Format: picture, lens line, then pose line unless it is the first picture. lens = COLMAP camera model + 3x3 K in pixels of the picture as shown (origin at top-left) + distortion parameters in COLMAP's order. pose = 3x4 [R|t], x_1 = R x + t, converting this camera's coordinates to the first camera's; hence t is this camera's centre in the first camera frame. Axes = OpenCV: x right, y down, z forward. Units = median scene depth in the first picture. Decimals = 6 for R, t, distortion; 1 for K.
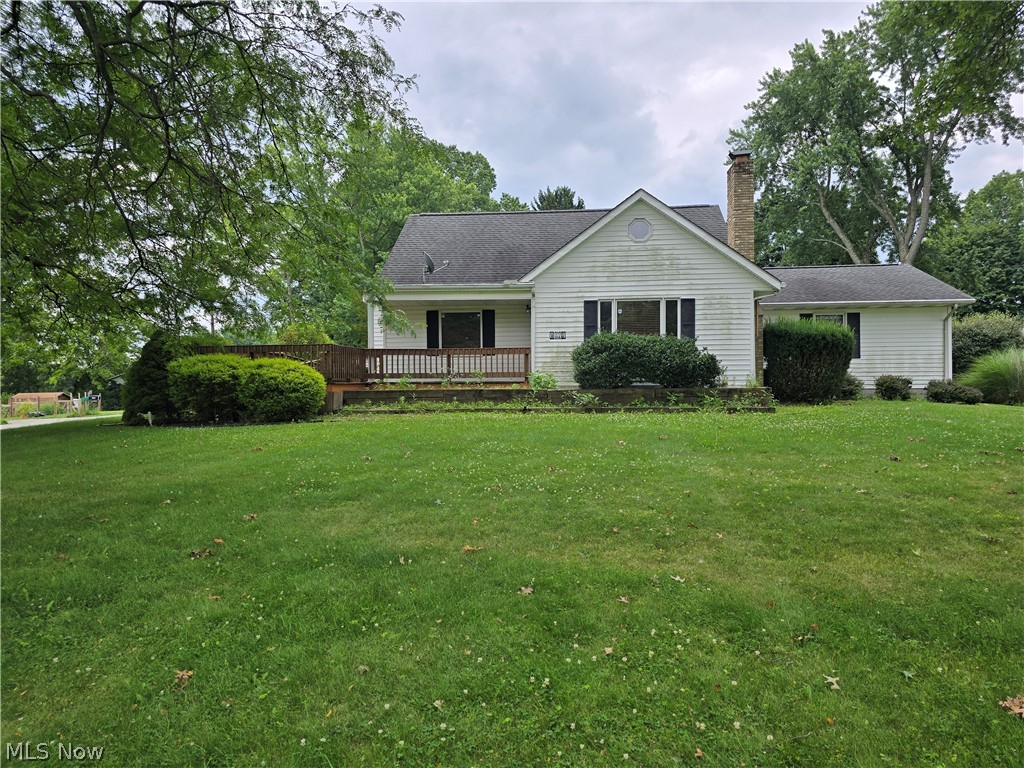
lens RADIAL K [[678.7, 0, 512.3], [0, 678.7, 387.5], [0, 0, 1]] dist [-0.007079, -0.001488]
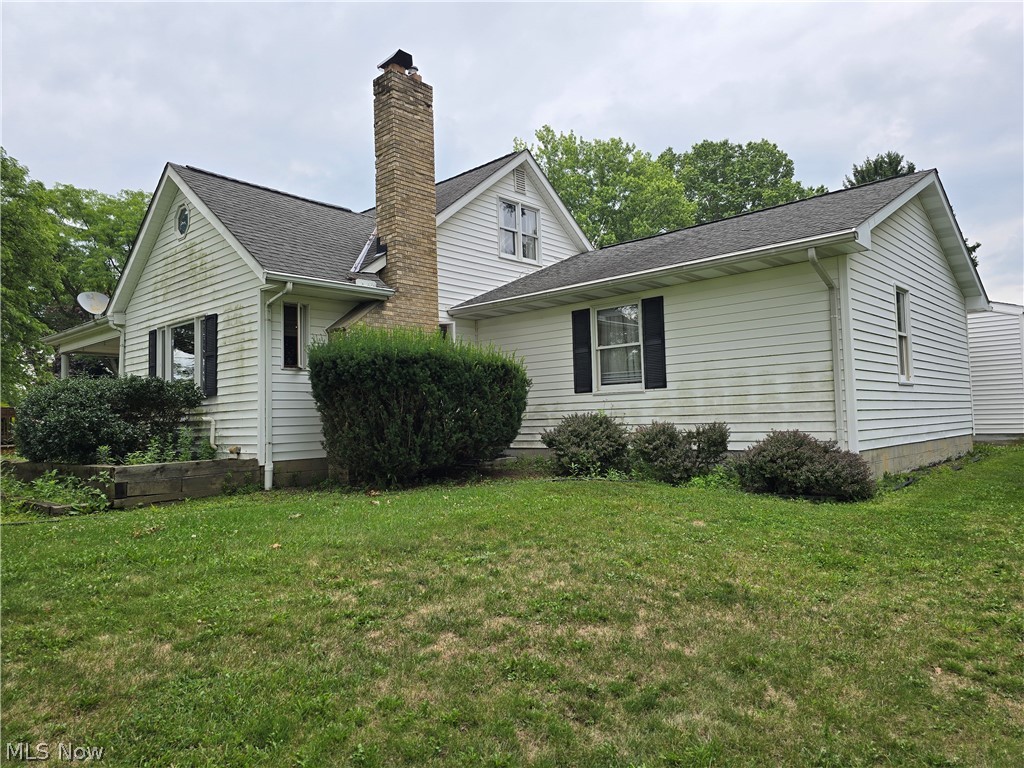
lens RADIAL K [[678.7, 0, 512.0], [0, 678.7, 380.8], [0, 0, 1]] dist [-0.007079, -0.001488]
pose [[0.818111, -0.046540, -0.573174, 0.711215], [0.024267, 0.998626, -0.046449, -0.028012], [0.574548, 0.024091, 0.818116, 0.541991]]
